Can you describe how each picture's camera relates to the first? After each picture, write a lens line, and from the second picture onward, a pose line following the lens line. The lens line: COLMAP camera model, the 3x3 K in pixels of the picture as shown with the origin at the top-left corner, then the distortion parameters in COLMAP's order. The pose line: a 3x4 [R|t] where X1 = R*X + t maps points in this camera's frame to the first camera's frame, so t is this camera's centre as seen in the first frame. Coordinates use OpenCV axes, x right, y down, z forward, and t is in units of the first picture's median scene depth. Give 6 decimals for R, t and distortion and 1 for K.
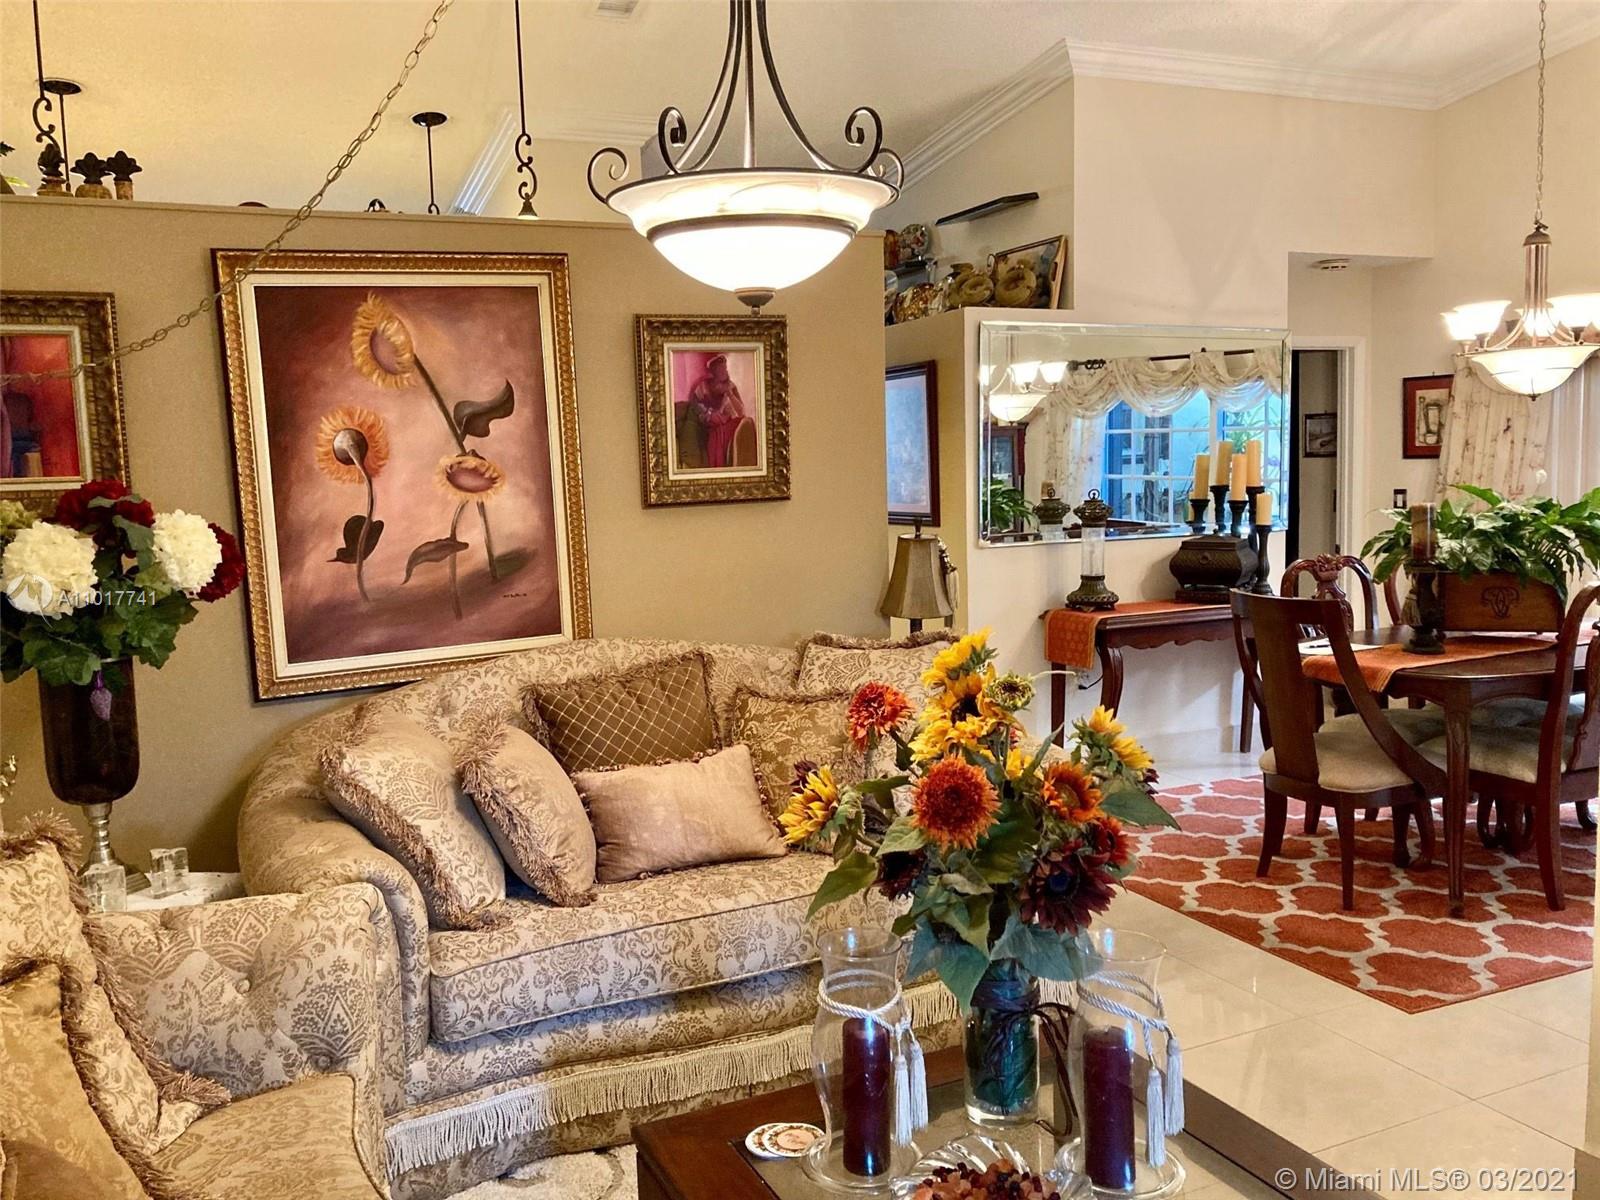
lens RADIAL K [[1314.3, 0, 801.9], [0, 1314.3, 577.0], [0, 0, 1]] dist [0.041618, -0.036765]
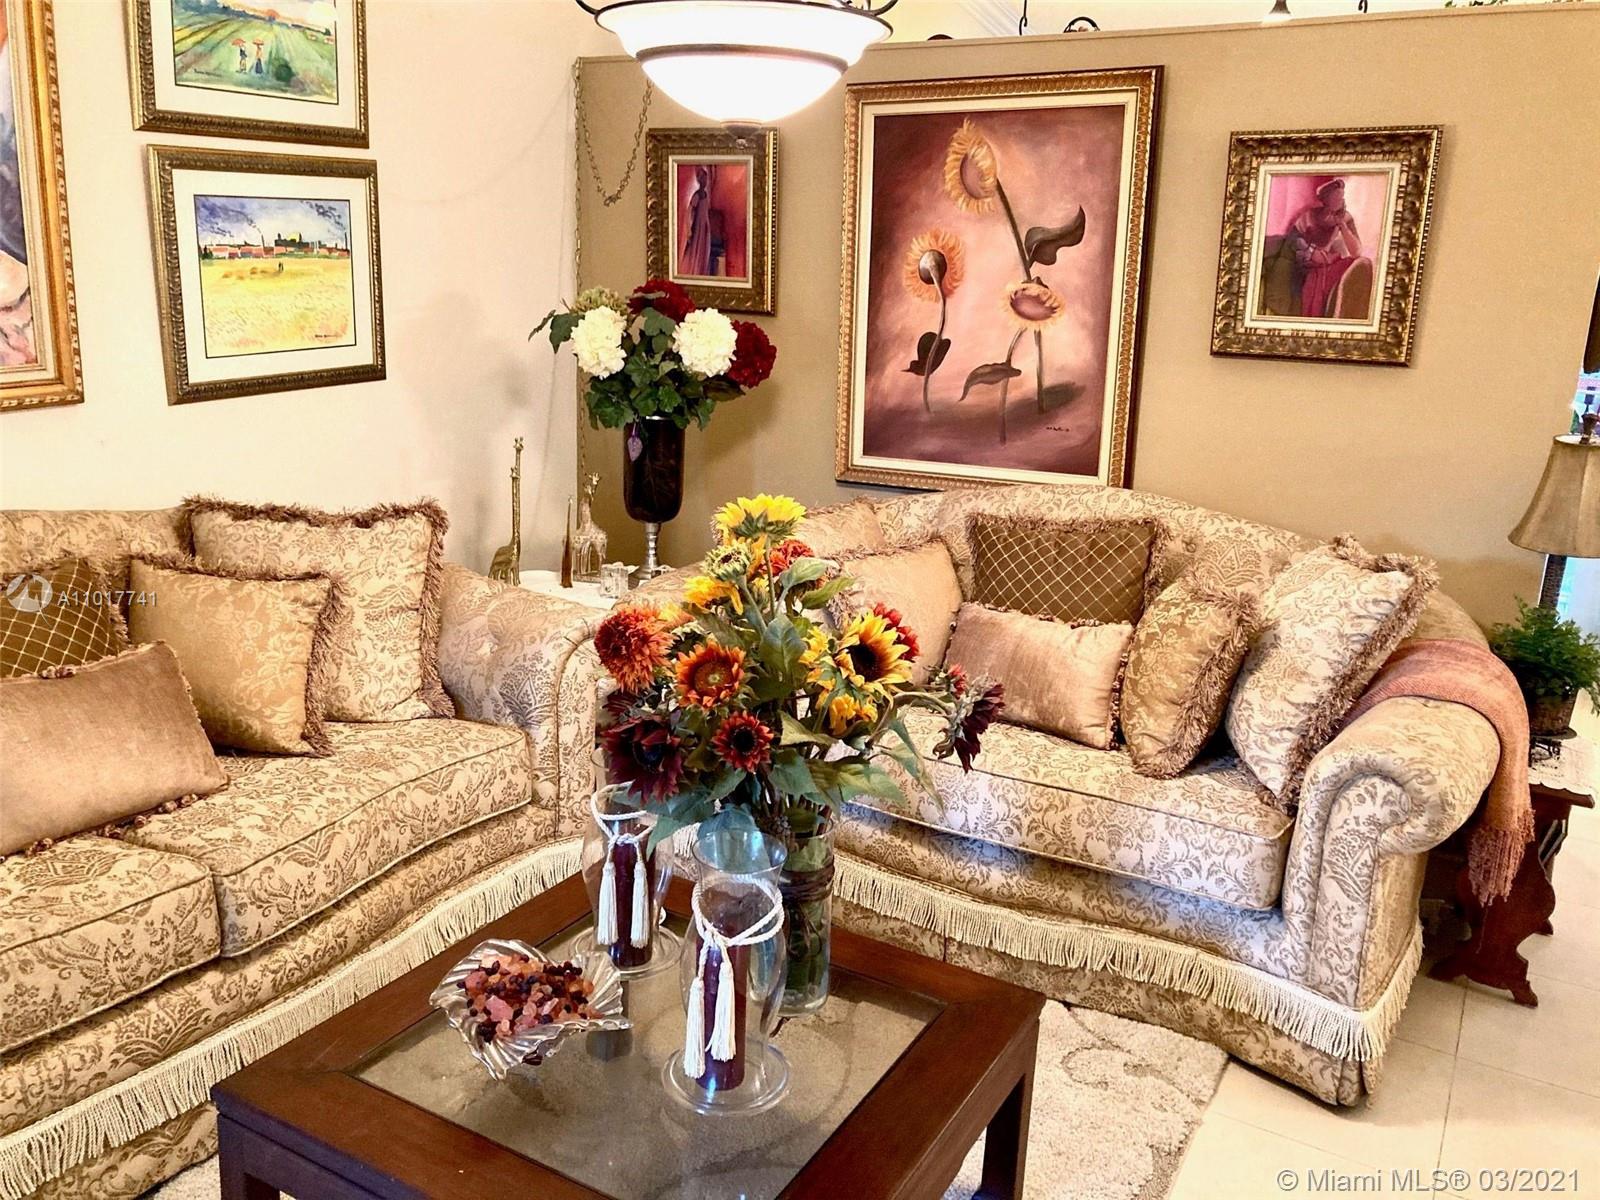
lens RADIAL K [[1314.3, 0, 795.4], [0, 1314.3, 579.5], [0, 0, 1]] dist [0.041618, -0.036765]
pose [[0.574318, 0.240878, -0.782392, 0.482753], [-0.139535, 0.970549, 0.196380, -0.044351], [0.806653, -0.003613, 0.591015, 0.255578]]
